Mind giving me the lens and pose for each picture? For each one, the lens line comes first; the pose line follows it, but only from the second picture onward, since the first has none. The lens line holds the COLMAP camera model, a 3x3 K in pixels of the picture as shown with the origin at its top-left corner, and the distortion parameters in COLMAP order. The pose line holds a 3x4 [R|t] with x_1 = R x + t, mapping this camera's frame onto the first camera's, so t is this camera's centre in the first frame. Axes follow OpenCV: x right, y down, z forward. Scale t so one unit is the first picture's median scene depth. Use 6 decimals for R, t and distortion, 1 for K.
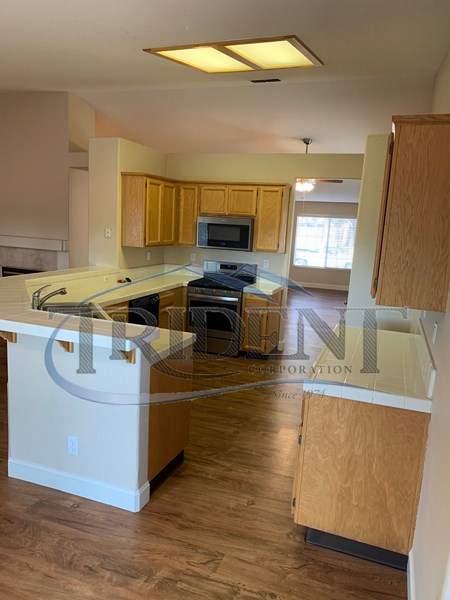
lens RADIAL K [[458.6, 0, 226.5], [0, 458.6, 299.5], [0, 0, 1]] dist [0.031237, -0.035076]
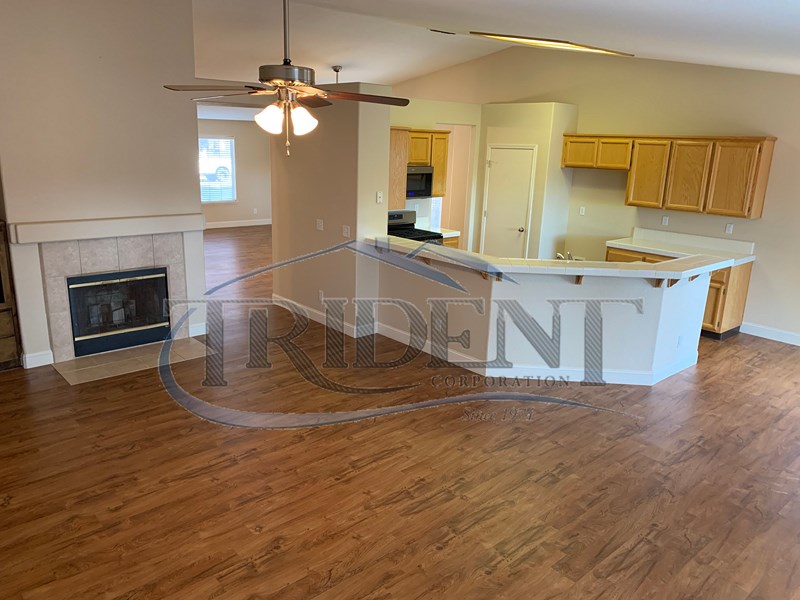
lens RADIAL K [[611.5, 0, 403.8], [0, 611.5, 296.6], [0, 0, 1]] dist [0.031237, -0.035076]
pose [[0.482468, -0.257005, 0.837361, -1.215704], [0.143206, 0.966267, 0.214057, -0.198587], [-0.864128, 0.016639, 0.502997, 0.373395]]
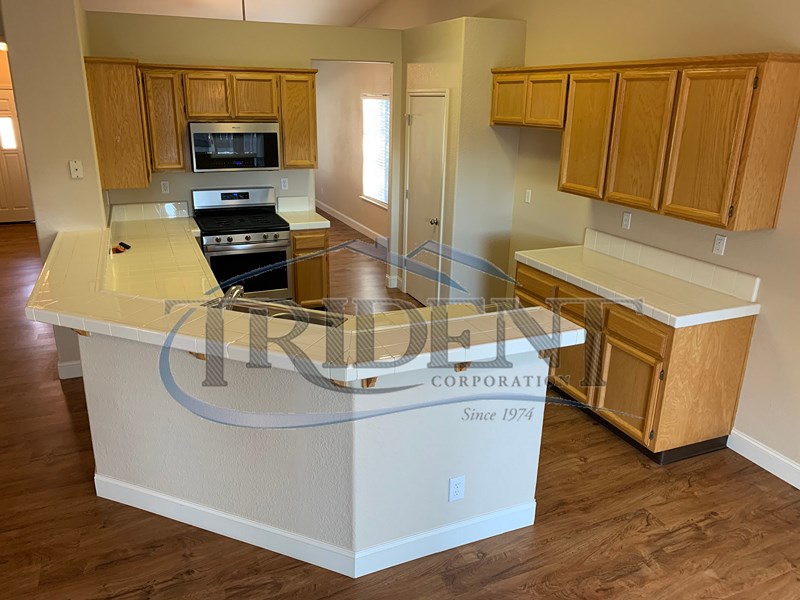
lens RADIAL K [[611.5, 0, 400.8], [0, 611.5, 295.1], [0, 0, 1]] dist [0.031237, -0.035076]
pose [[0.734036, -0.251928, 0.630653, -0.464160], [0.139962, 0.964830, 0.222516, -0.106495], [-0.664531, -0.075067, 0.743481, 0.170479]]
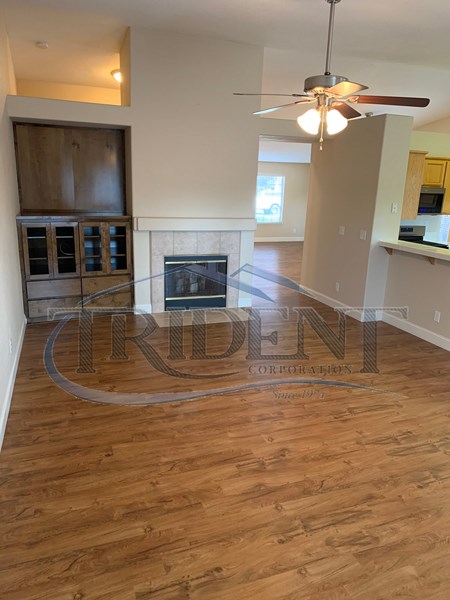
lens RADIAL K [[458.6, 0, 226.4], [0, 458.6, 300.5], [0, 0, 1]] dist [0.031237, -0.035076]
pose [[0.776958, -0.189424, 0.600379, -1.201244], [0.119375, 0.980687, 0.154929, -0.143484], [-0.618131, -0.048703, 0.784565, 0.386041]]
